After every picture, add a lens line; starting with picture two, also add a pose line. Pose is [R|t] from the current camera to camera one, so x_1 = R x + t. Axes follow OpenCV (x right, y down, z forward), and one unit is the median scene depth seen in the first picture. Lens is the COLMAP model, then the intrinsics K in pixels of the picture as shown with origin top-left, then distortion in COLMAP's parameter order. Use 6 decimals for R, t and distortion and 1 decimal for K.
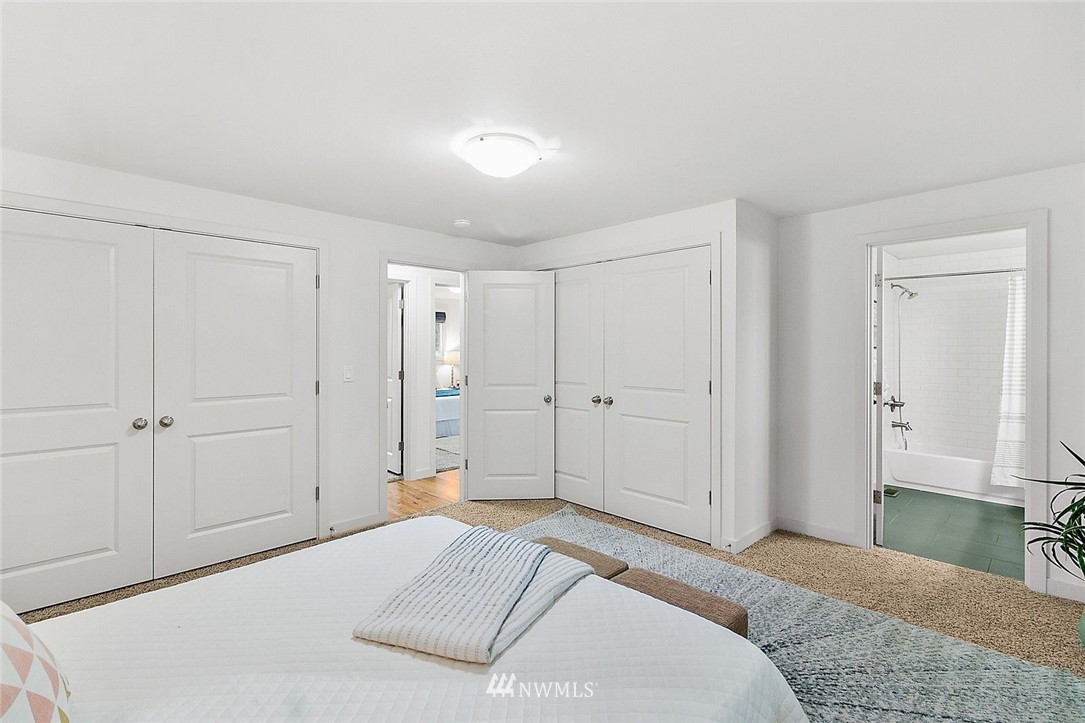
lens RADIAL K [[502.9, 0, 538.8], [0, 502.9, 355.4], [0, 0, 1]] dist [0.009133, 0.000759]
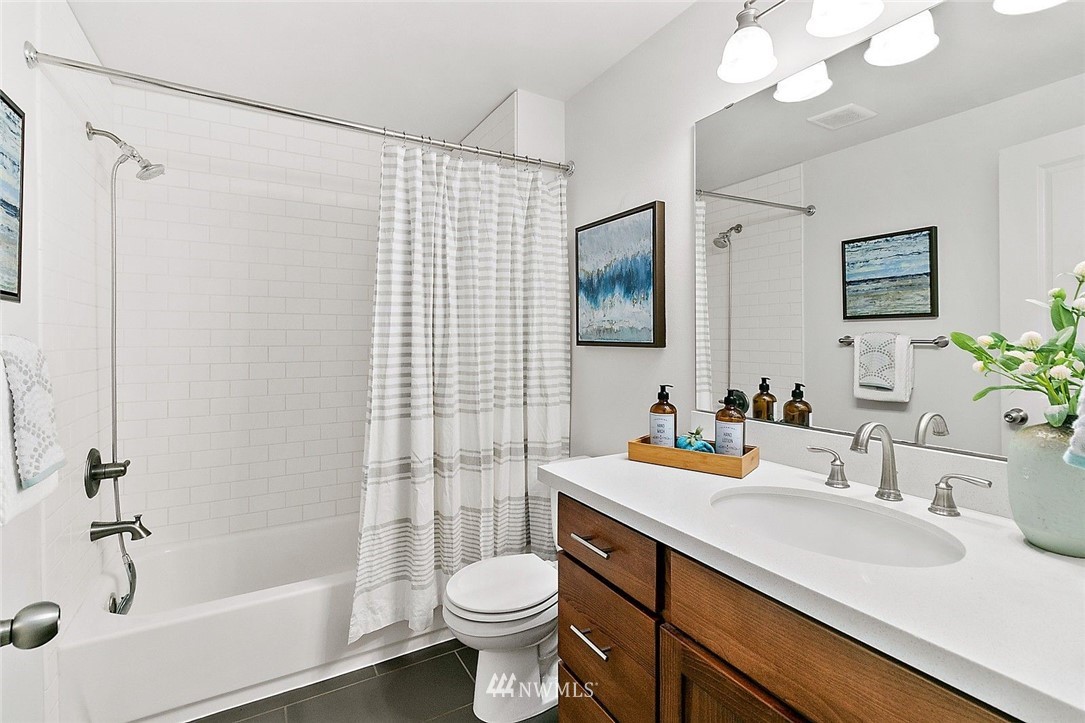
lens RADIAL K [[502.9, 0, 541.6], [0, 502.9, 357.1], [0, 0, 1]] dist [0.009133, 0.000759]
pose [[0.256608, -0.002674, 0.966512, 0.455437], [0.003419, 0.999992, 0.001859, 0.019231], [-0.966510, 0.002828, 0.256615, 0.630231]]
